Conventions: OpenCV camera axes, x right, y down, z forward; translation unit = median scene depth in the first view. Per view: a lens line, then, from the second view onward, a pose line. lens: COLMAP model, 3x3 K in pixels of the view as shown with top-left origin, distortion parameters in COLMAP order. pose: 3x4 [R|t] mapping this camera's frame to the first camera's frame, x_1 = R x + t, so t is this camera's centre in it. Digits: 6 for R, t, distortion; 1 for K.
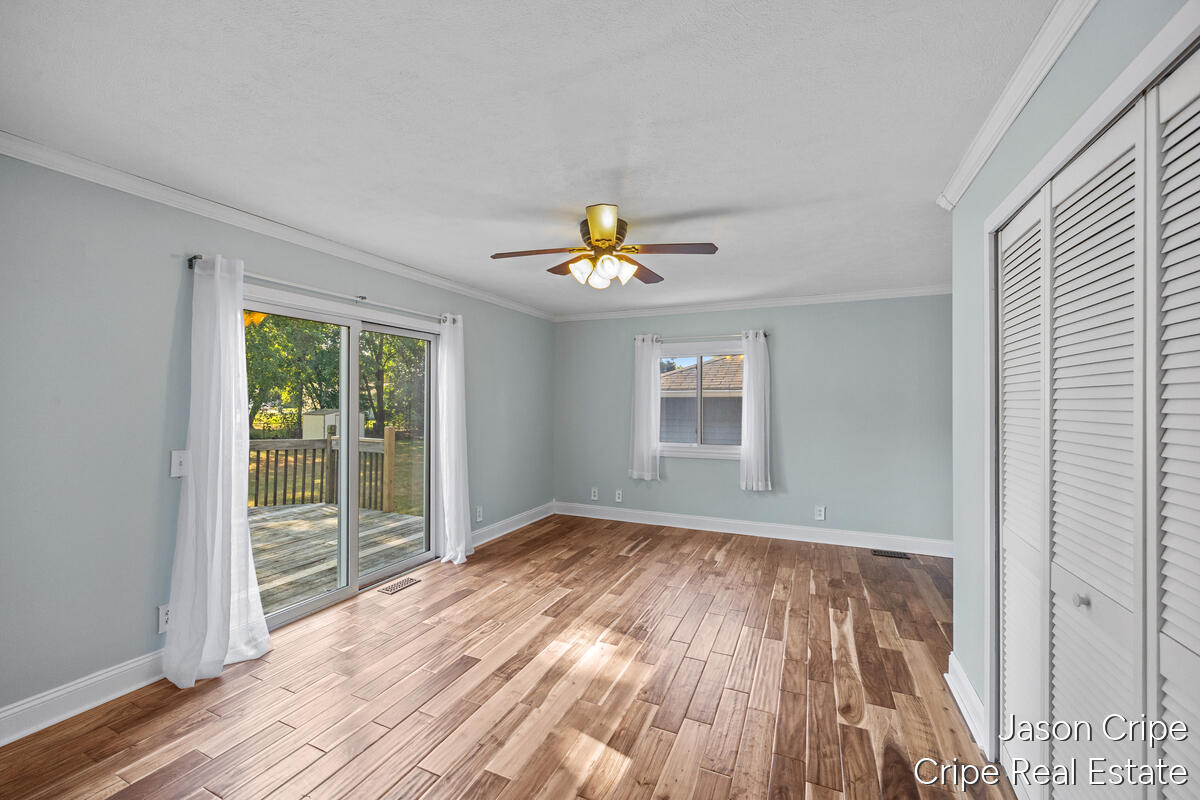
lens RADIAL K [[480.4, 0, 601.8], [0, 480.4, 398.9], [0, 0, 1]] dist [-0.000657, 0.000134]
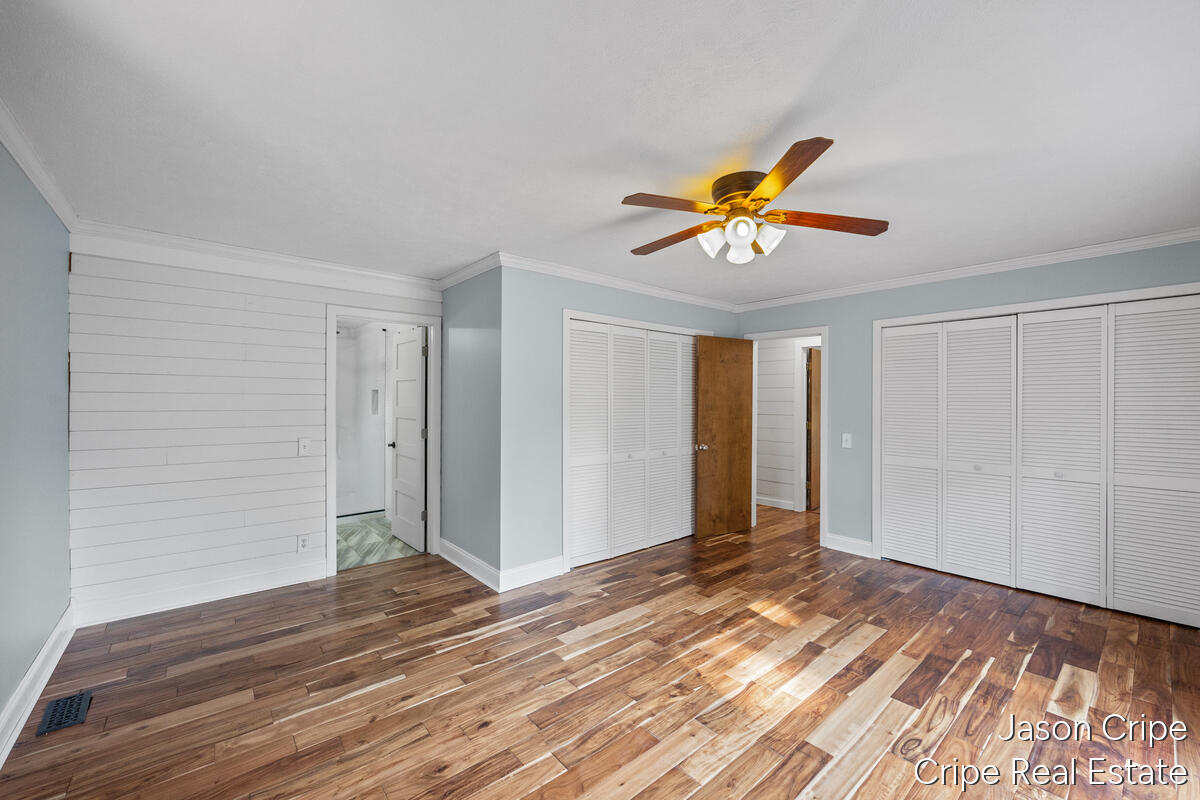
lens RADIAL K [[480.4, 0, 598.3], [0, 480.4, 399.2], [0, 0, 1]] dist [-0.000657, 0.000134]
pose [[-0.899996, -0.003841, 0.435882, -0.150373], [-0.007082, 0.999958, -0.005811, 0.013178], [-0.435842, -0.008316, -0.899985, 2.016135]]
